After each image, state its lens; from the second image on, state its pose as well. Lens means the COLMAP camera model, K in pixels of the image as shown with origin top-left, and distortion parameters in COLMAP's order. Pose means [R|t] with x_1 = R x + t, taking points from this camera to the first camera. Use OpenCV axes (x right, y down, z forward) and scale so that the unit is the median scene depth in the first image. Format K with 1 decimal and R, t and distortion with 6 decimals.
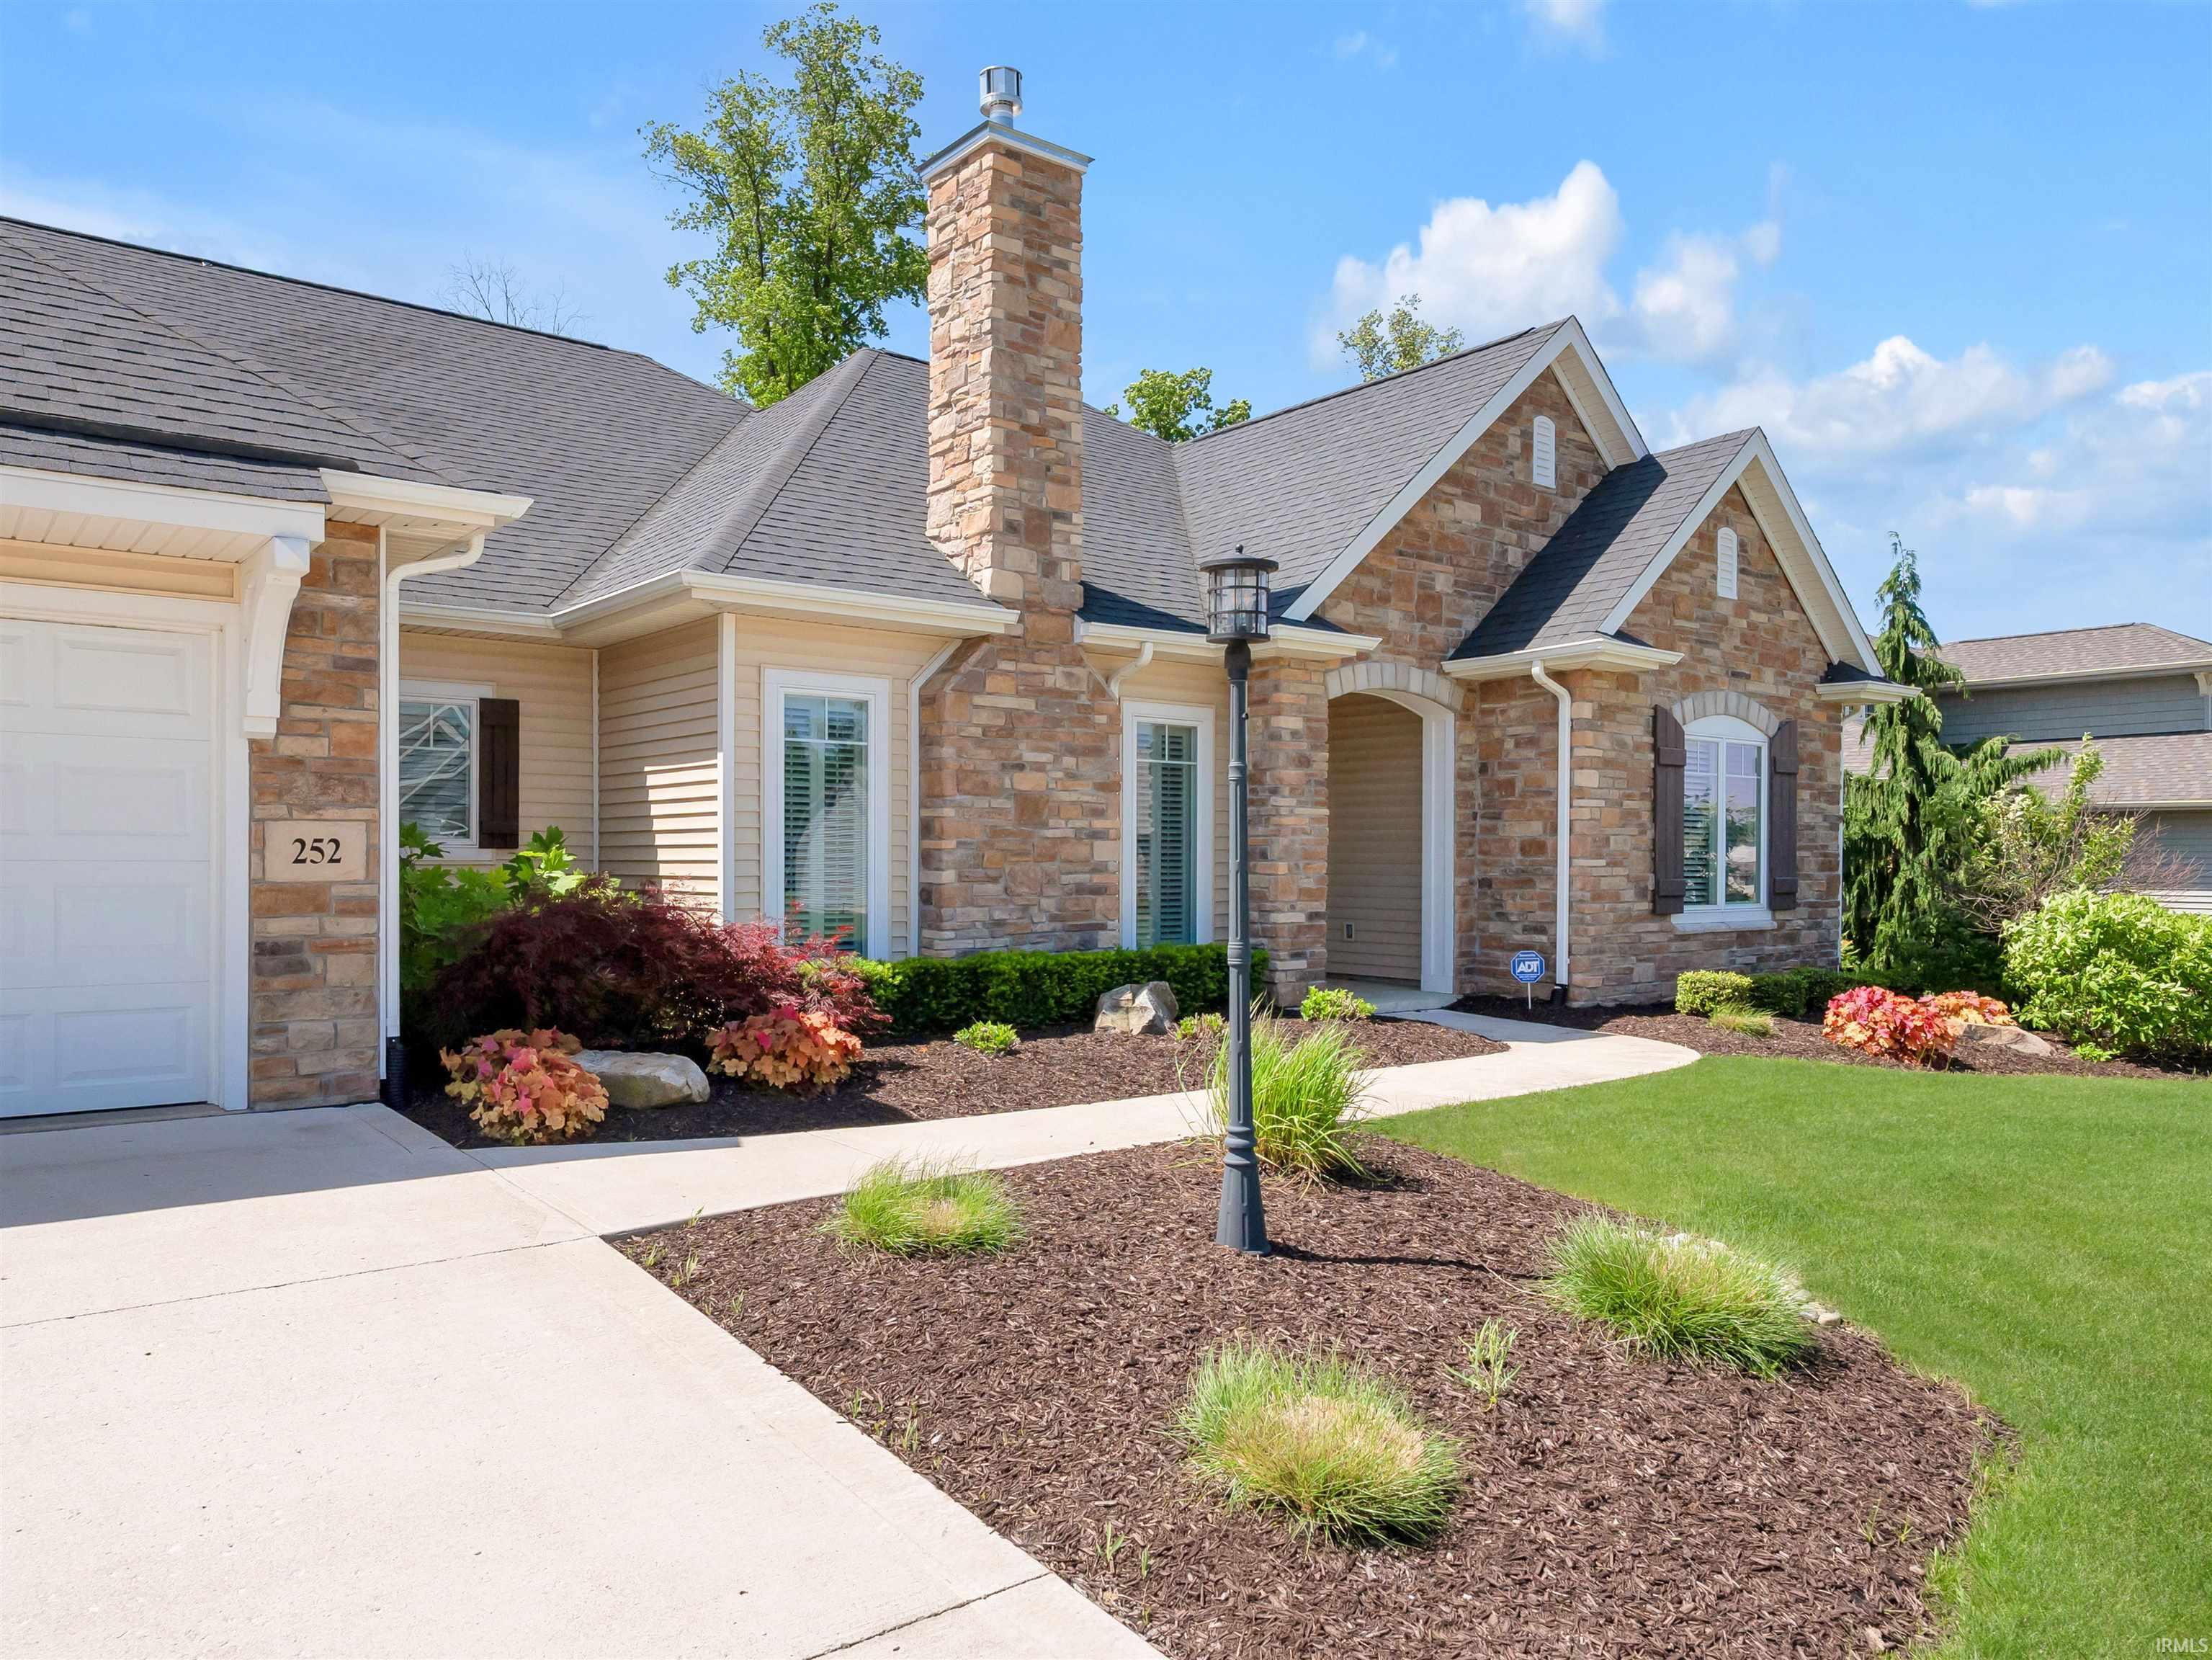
lens RADIAL K [[1534.6, 0, 1105.6], [0, 1534.6, 826.5], [0, 0, 1]] dist [-0.010036, -0.001938]
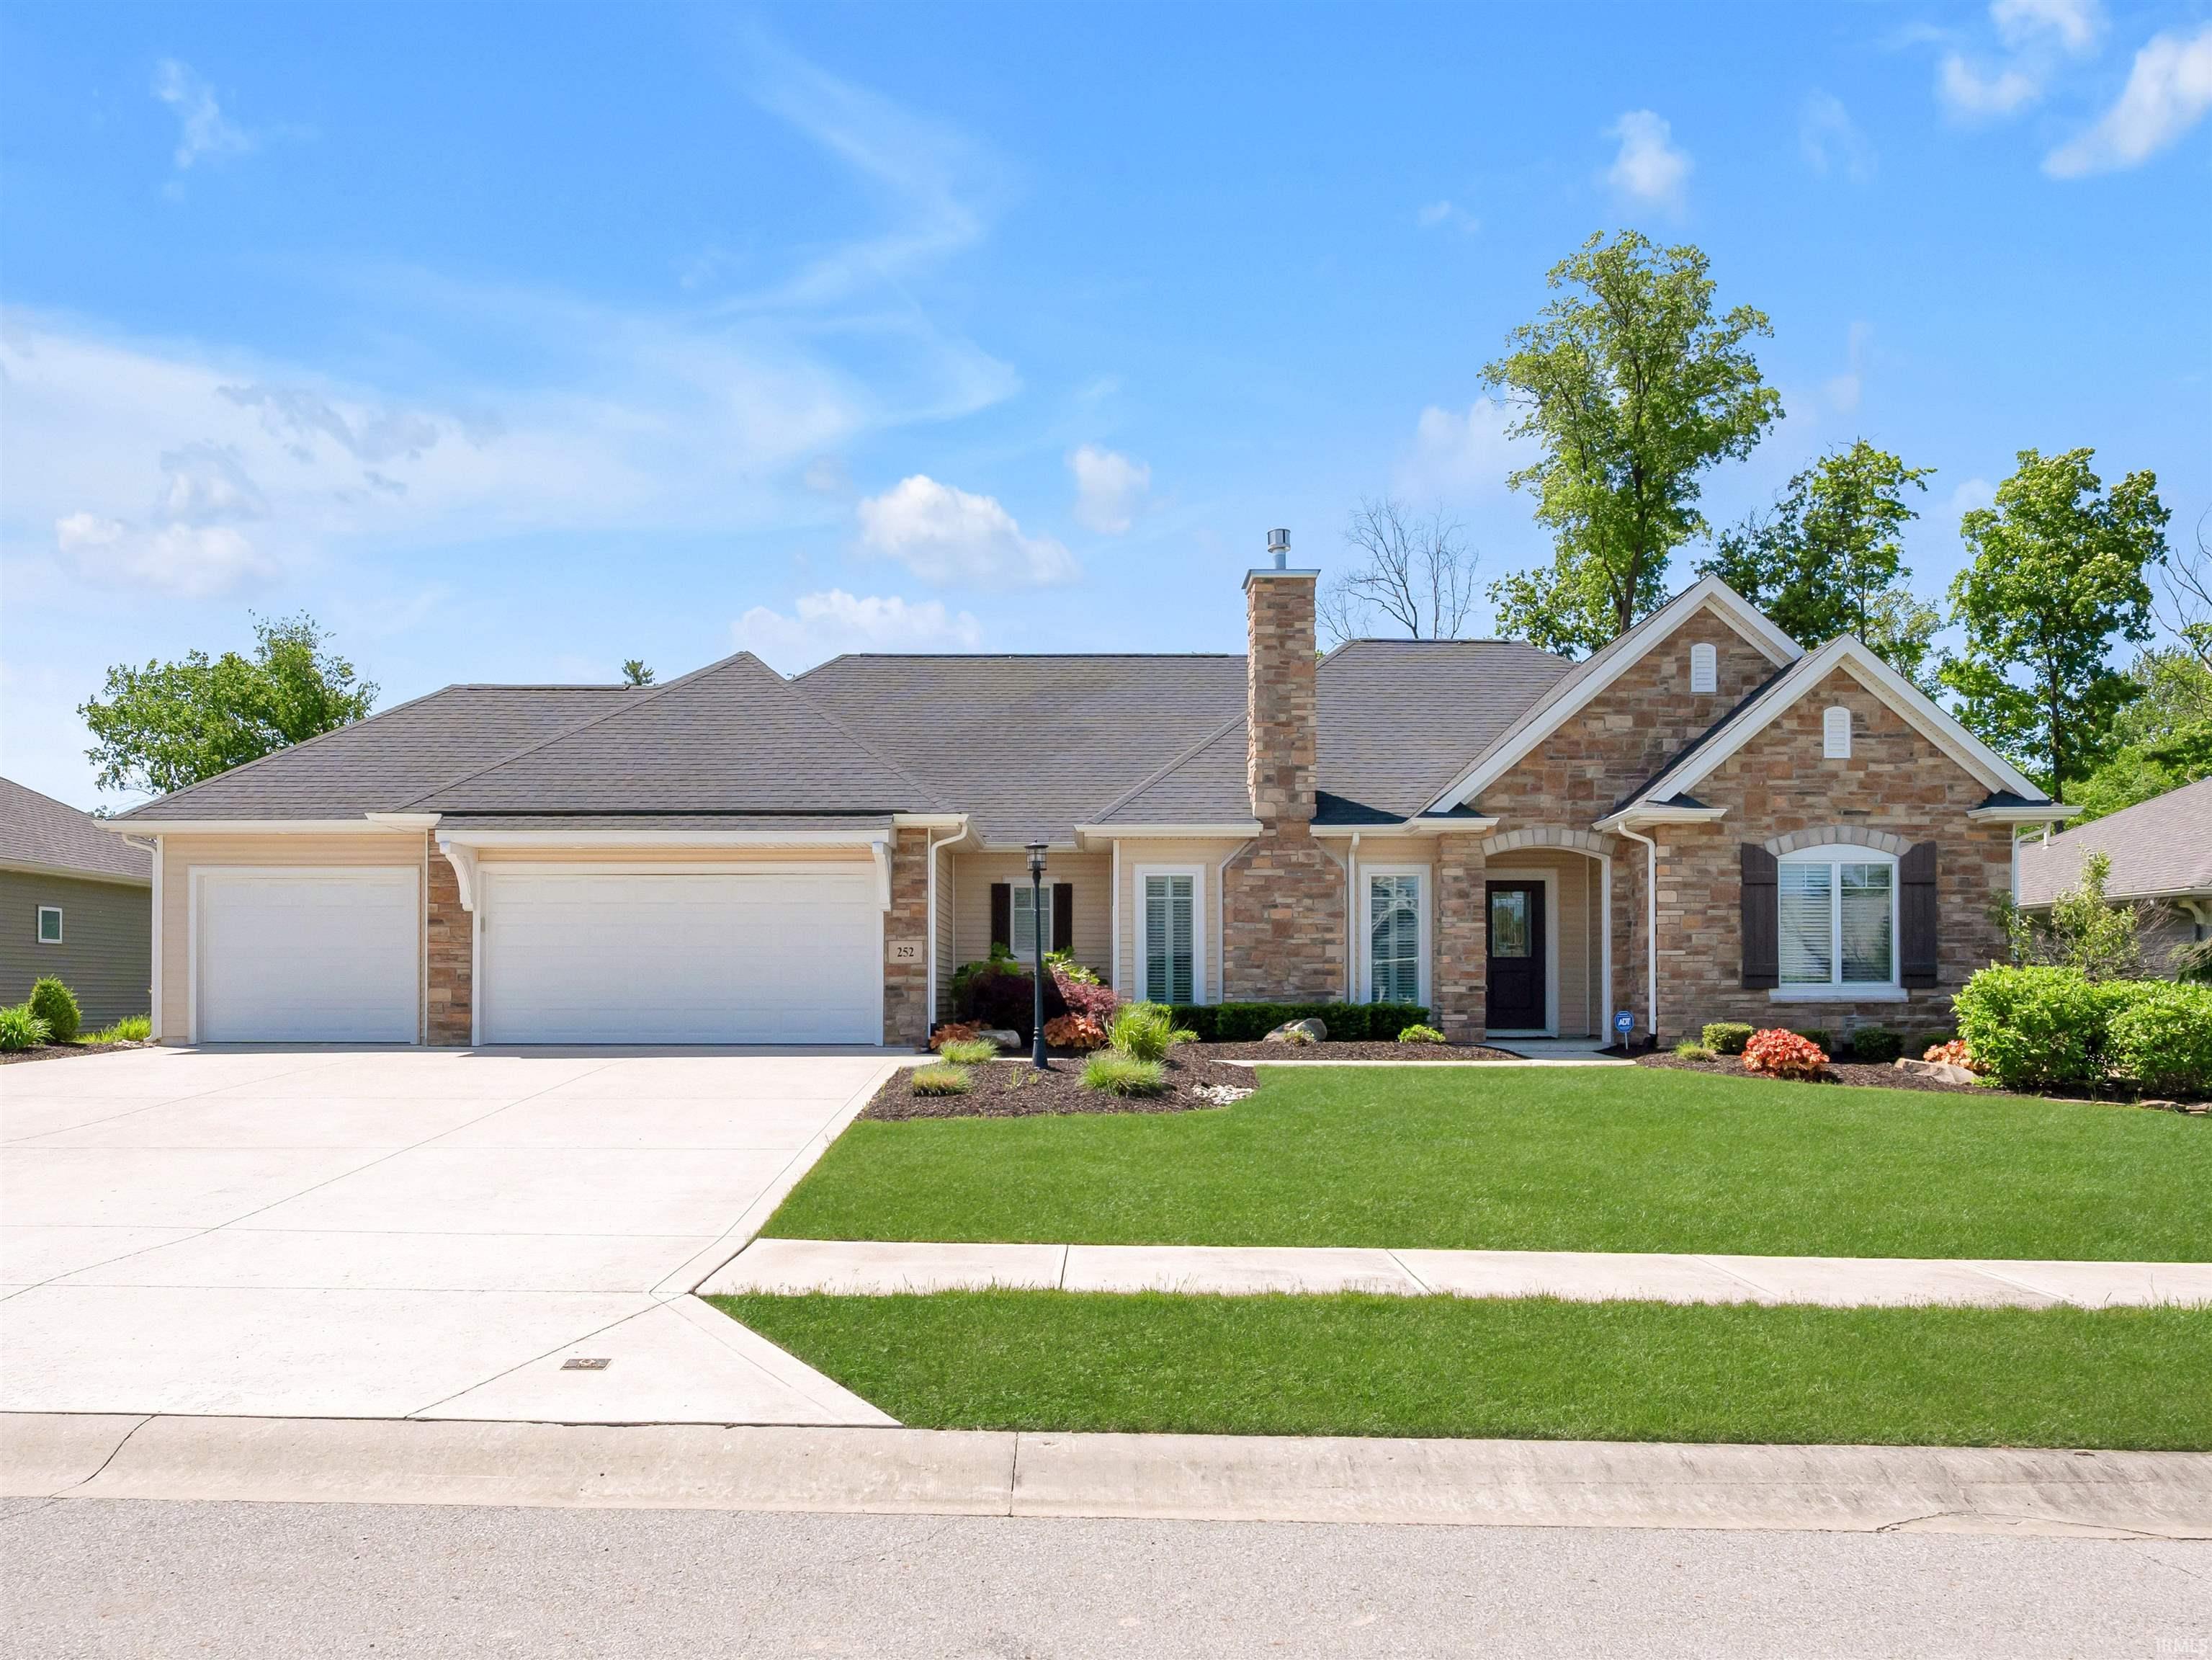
lens RADIAL K [[1534.6, 0, 1103.2], [0, 1534.6, 835.1], [0, 0, 1]] dist [-0.010036, -0.001938]
pose [[0.799346, -0.067655, -0.597050, 0.846111], [0.018277, 0.995919, -0.088384, 0.034174], [0.600593, 0.059737, 0.797321, -0.582468]]
